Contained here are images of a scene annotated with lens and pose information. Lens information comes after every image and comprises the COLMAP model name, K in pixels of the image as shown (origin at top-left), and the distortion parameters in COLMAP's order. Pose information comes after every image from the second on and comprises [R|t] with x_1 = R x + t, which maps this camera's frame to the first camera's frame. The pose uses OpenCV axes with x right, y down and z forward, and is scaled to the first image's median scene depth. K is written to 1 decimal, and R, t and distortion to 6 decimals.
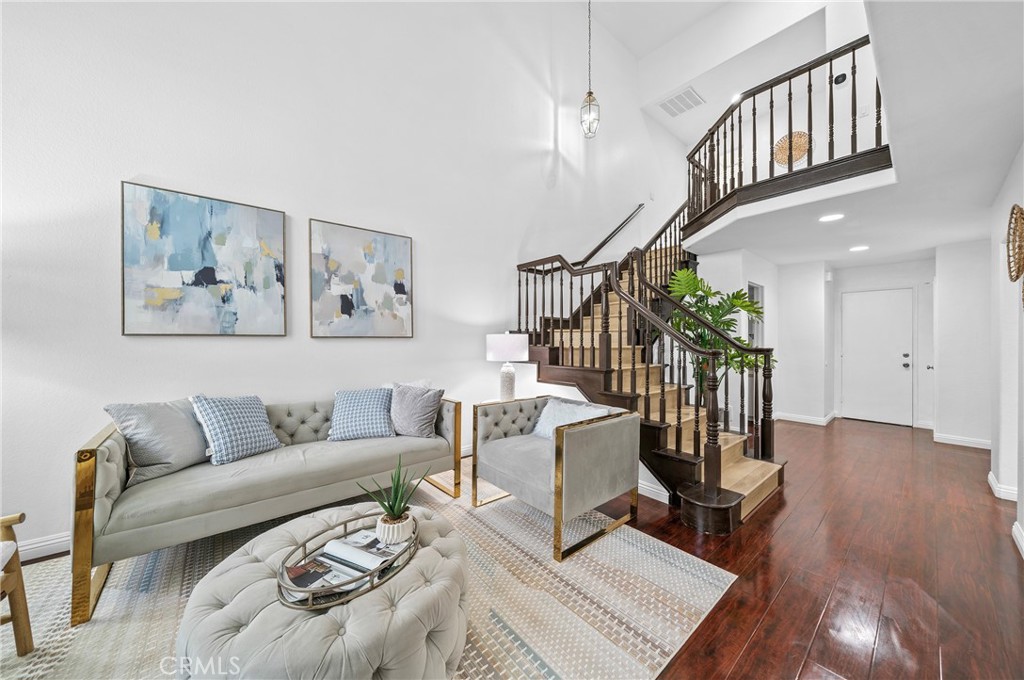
lens RADIAL K [[351.6, 0, 510.9], [0, 351.6, 338.9], [0, 0, 1]] dist [-0.006209, 0.000038]
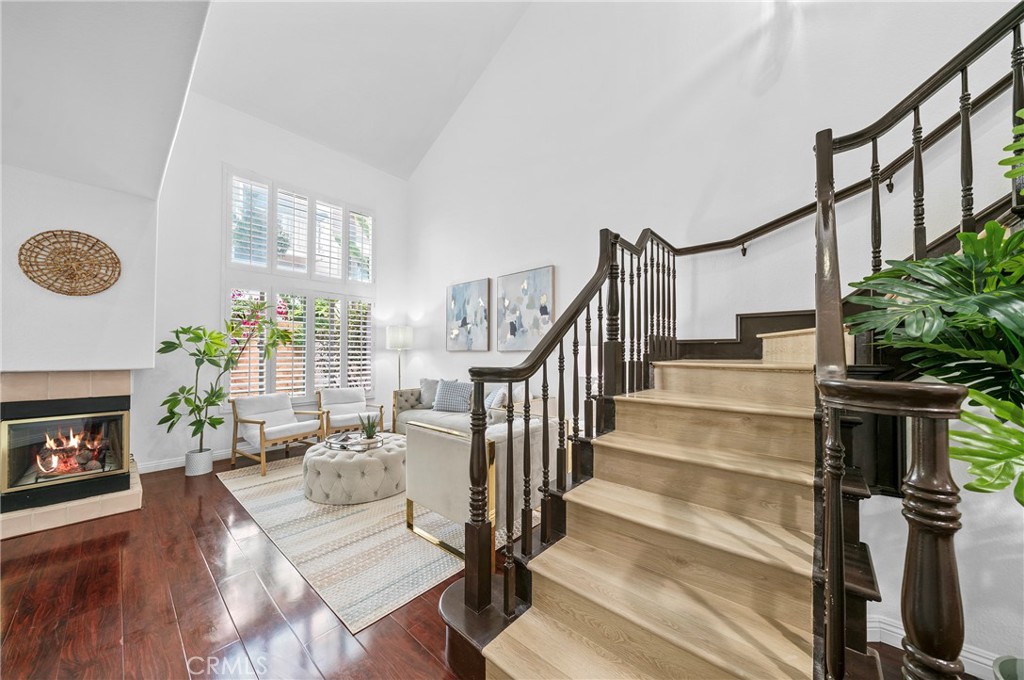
lens RADIAL K [[351.6, 0, 522.4], [0, 351.6, 345.1], [0, 0, 1]] dist [-0.006209, 0.000038]
pose [[0.170243, -0.023430, -0.985124, 0.996392], [0.003661, 0.999725, -0.023144, 0.004004], [0.985395, 0.000334, 0.170282, 0.816384]]
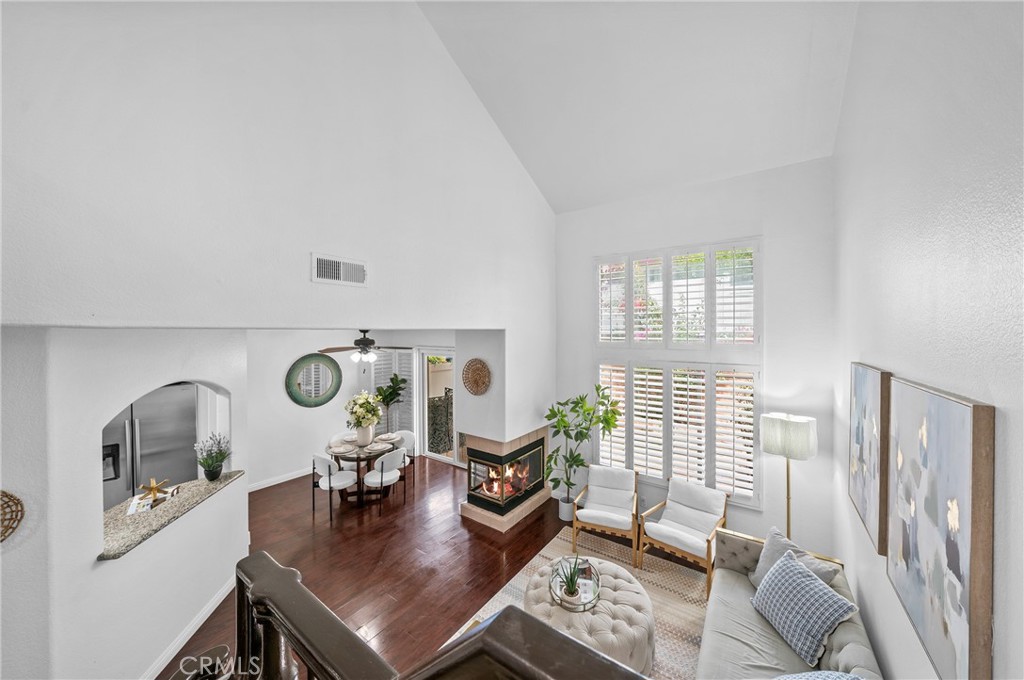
lens RADIAL K [[351.6, 0, 507.9], [0, 351.6, 339.4], [0, 0, 1]] dist [-0.006209, 0.000038]
pose [[-0.967891, -0.009667, -0.251183, 0.224465], [-0.012256, 0.999887, 0.008745, -0.395415], [0.251070, 0.011543, -0.967900, 1.372749]]
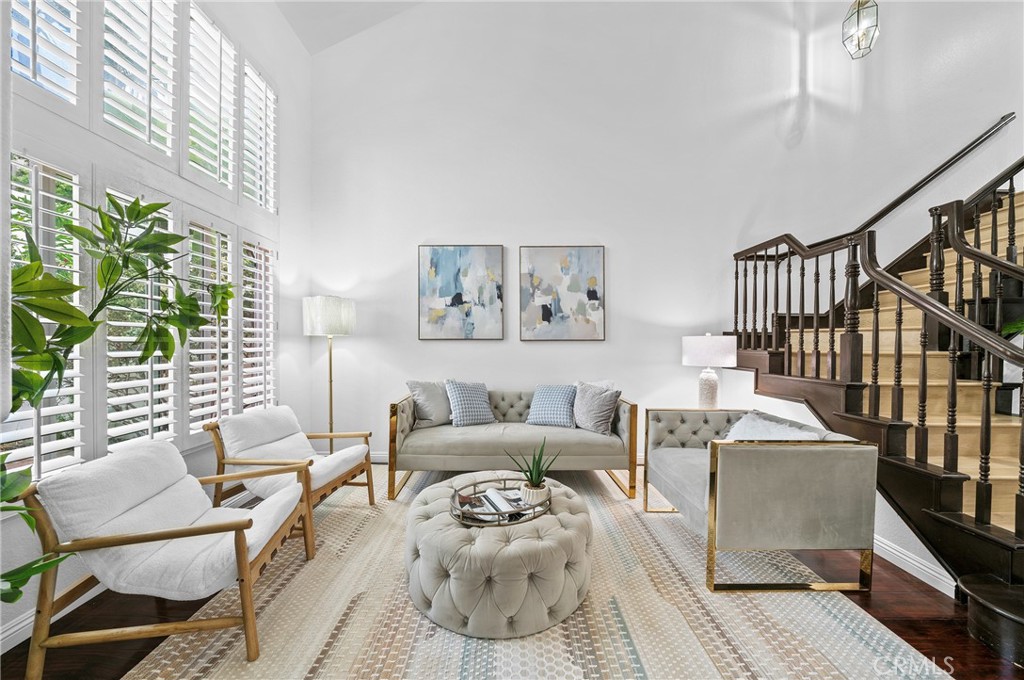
lens RADIAL K [[351.6, 0, 510.8], [0, 351.6, 350.1], [0, 0, 1]] dist [-0.006209, 0.000038]
pose [[0.771800, 0.013650, -0.635719, 0.205068], [0.002173, 0.999707, 0.024104, -0.000754], [0.635862, -0.019985, 0.771544, -0.002458]]
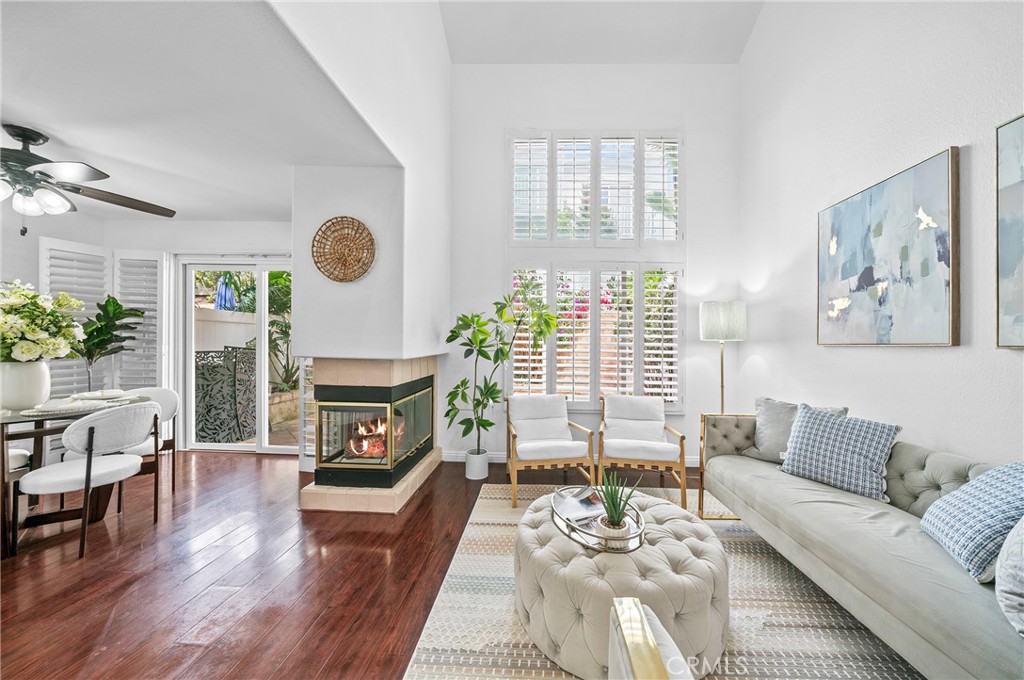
lens RADIAL K [[351.6, 0, 532.1], [0, 351.6, 342.3], [0, 0, 1]] dist [-0.006209, 0.000038]
pose [[-0.658008, -0.020786, -0.752724, 0.307791], [-0.015911, 0.999780, -0.013699, 0.009583], [0.752842, 0.002963, -0.658194, 0.782836]]
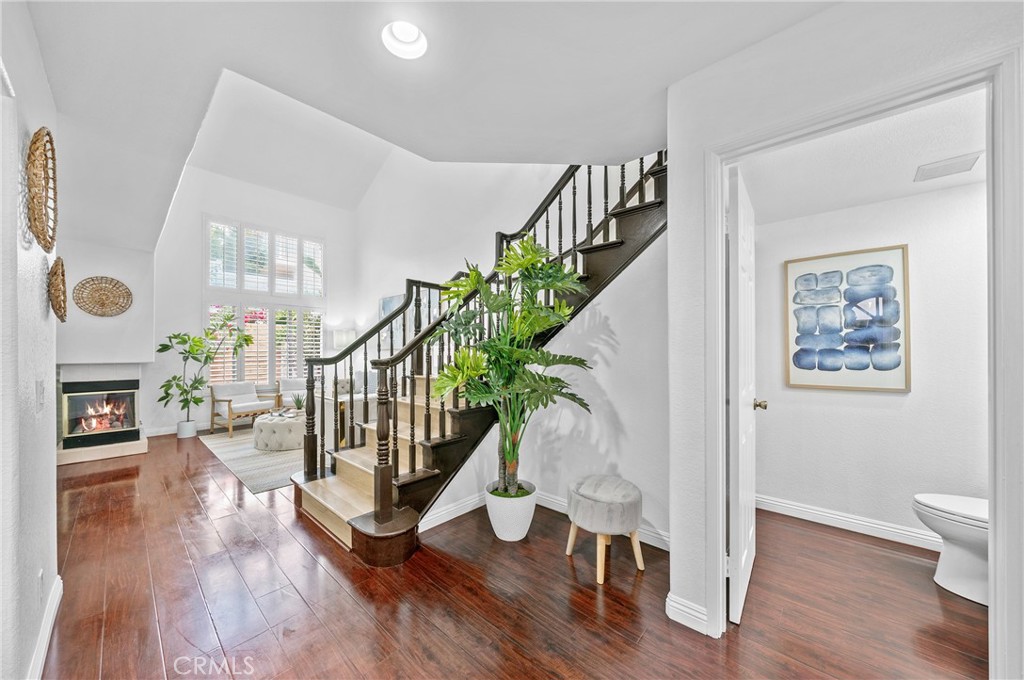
lens RADIAL K [[351.6, 0, 512.2], [0, 351.6, 345.7], [0, 0, 1]] dist [-0.006209, 0.000038]
pose [[0.151525, -0.017286, -0.988302, 1.570471], [0.010279, 0.999821, -0.015911, 0.011623], [0.988400, -0.007748, 0.151675, 1.257371]]
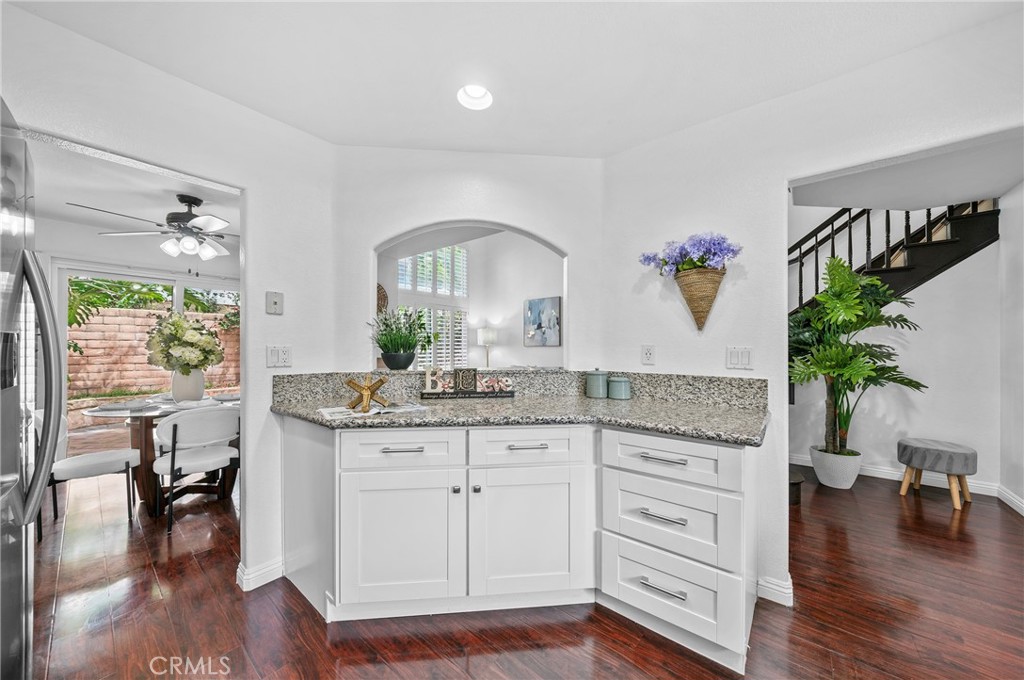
lens RADIAL K [[351.6, 0, 512.4], [0, 351.6, 342.6], [0, 0, 1]] dist [-0.006209, 0.000038]
pose [[0.185620, -0.016283, -0.982487, 1.651451], [0.006277, 0.999862, -0.015385, 0.004600], [0.982602, -0.003311, 0.185696, 0.187884]]
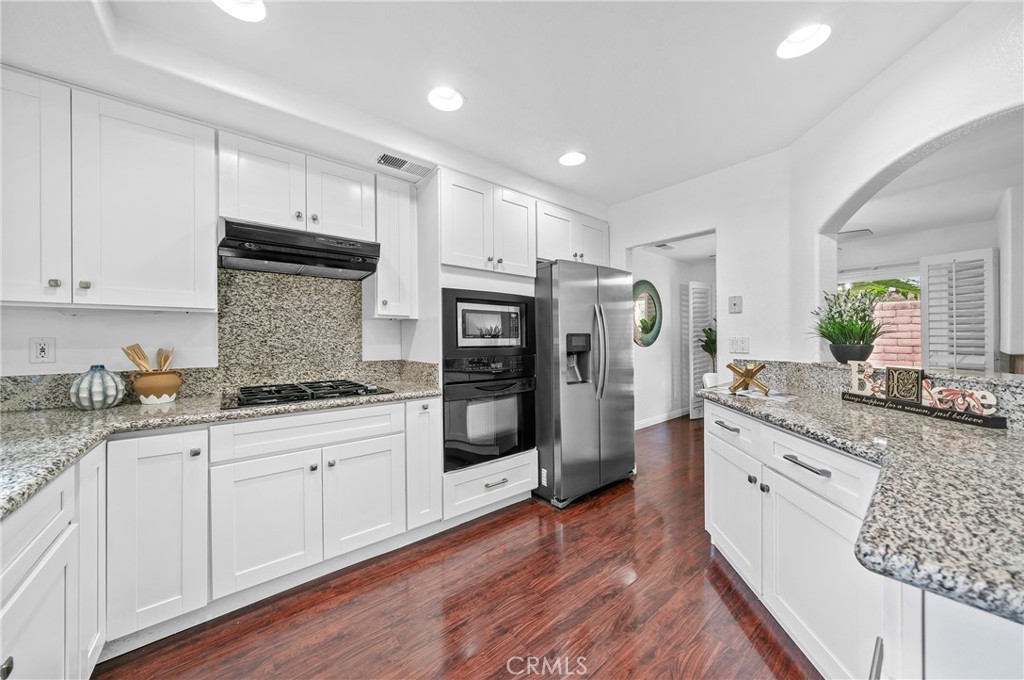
lens RADIAL K [[351.6, 0, 500.9], [0, 351.6, 336.7], [0, 0, 1]] dist [-0.006209, 0.000038]
pose [[-0.999714, -0.002742, 0.023777, 1.492319], [-0.003023, 0.999926, -0.011779, 0.008549], [-0.023743, -0.011848, -0.999648, 0.714111]]
